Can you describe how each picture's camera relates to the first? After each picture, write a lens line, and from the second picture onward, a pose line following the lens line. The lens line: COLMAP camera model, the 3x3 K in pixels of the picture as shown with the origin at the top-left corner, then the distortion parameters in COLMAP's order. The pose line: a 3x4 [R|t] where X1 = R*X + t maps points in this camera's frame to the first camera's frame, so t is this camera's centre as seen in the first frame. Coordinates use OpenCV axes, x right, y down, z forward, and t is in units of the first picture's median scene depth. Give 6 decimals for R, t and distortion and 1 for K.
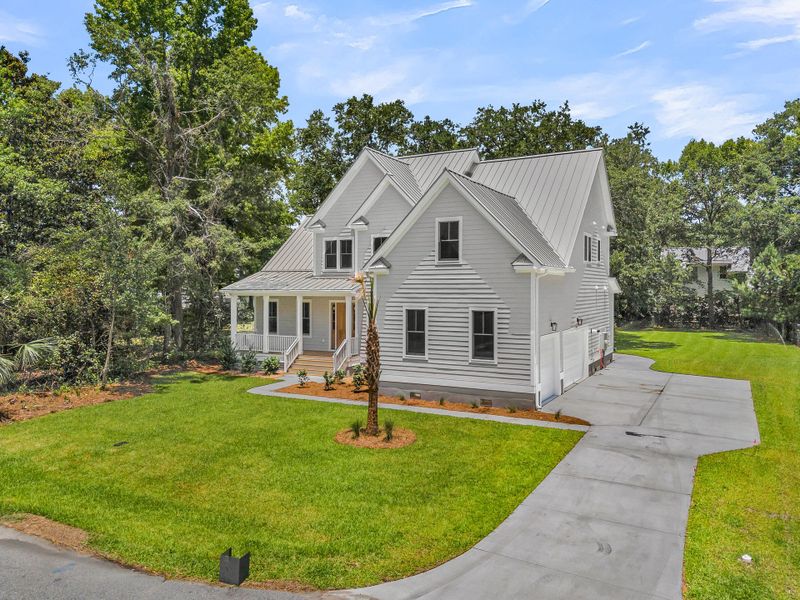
lens RADIAL K [[619.5, 0, 400.0], [0, 619.5, 300.0], [0, 0, 1]] dist [0.089690, -0.075525]
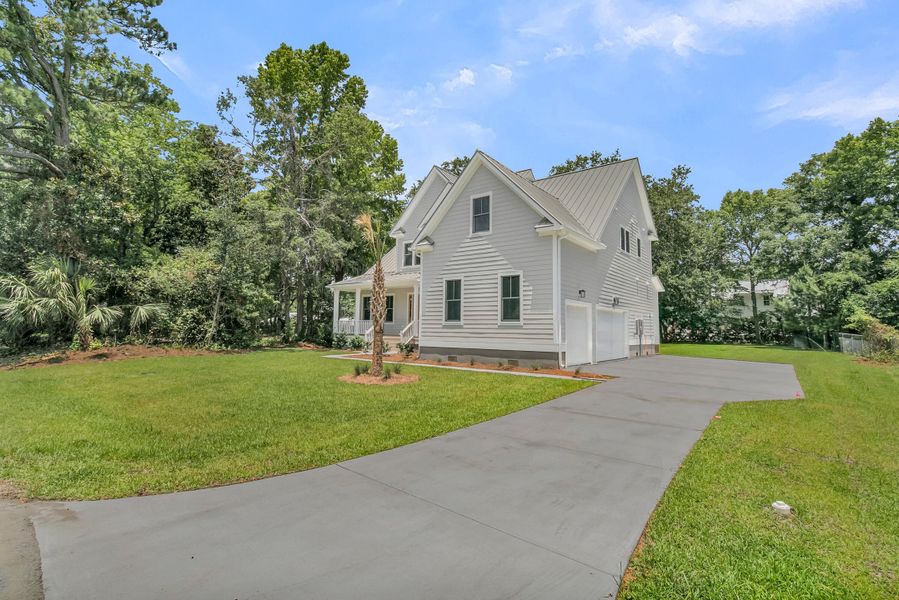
lens RADIAL K [[430.0, 0, 448.5], [0, 430.0, 287.2], [0, 0, 1]] dist [-0.000729, -0.000149]
pose [[0.985673, -0.002416, -0.168650, 0.112252], [-0.017882, 0.992765, -0.118734, 0.092289], [0.167716, 0.120049, 0.978499, 0.194766]]
